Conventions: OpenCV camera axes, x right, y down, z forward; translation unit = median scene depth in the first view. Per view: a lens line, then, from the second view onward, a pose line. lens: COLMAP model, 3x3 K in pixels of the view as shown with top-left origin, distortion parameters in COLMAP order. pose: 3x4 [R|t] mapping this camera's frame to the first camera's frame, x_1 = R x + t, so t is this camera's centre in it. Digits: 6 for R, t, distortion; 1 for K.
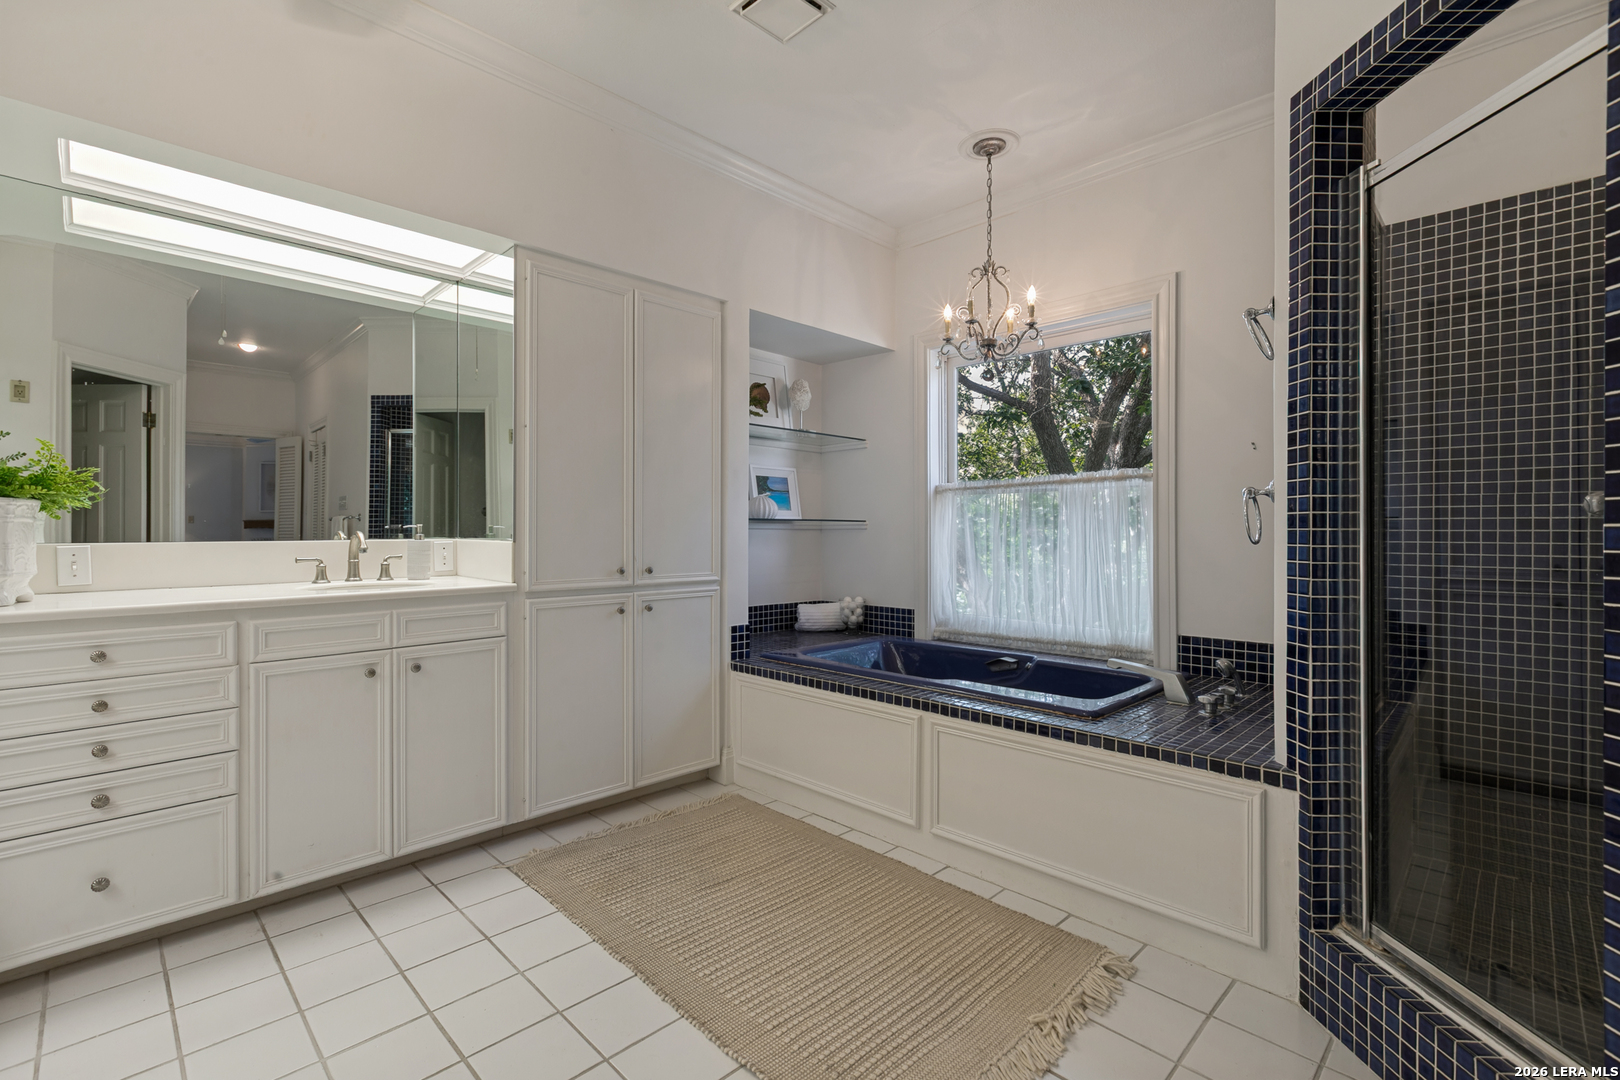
lens RADIAL K [[736.5, 0, 805.2], [0, 736.5, 530.7], [0, 0, 1]] dist [0.001531, 0.000164]
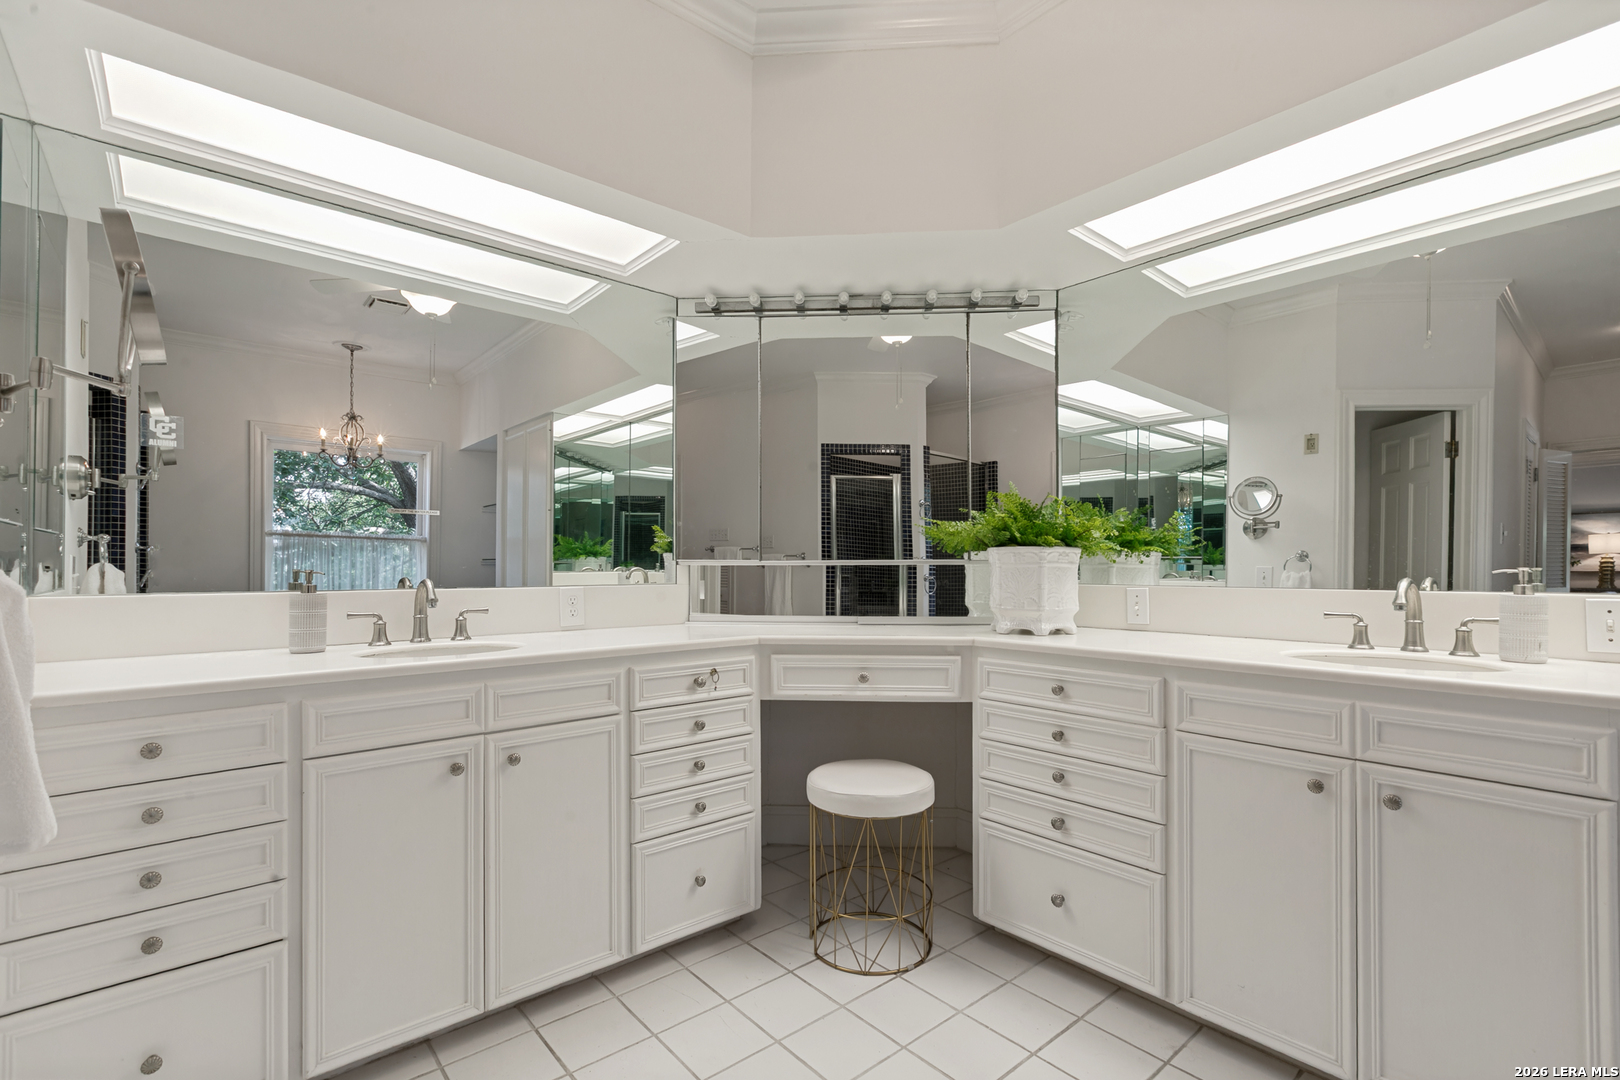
lens RADIAL K [[736.5, 0, 804.0], [0, 736.5, 554.7], [0, 0, 1]] dist [0.001531, 0.000164]
pose [[-0.073250, -0.013590, -0.997221, 0.128837], [-0.006375, 0.999893, -0.013158, -0.009638], [0.997293, 0.005393, -0.073329, 0.567560]]
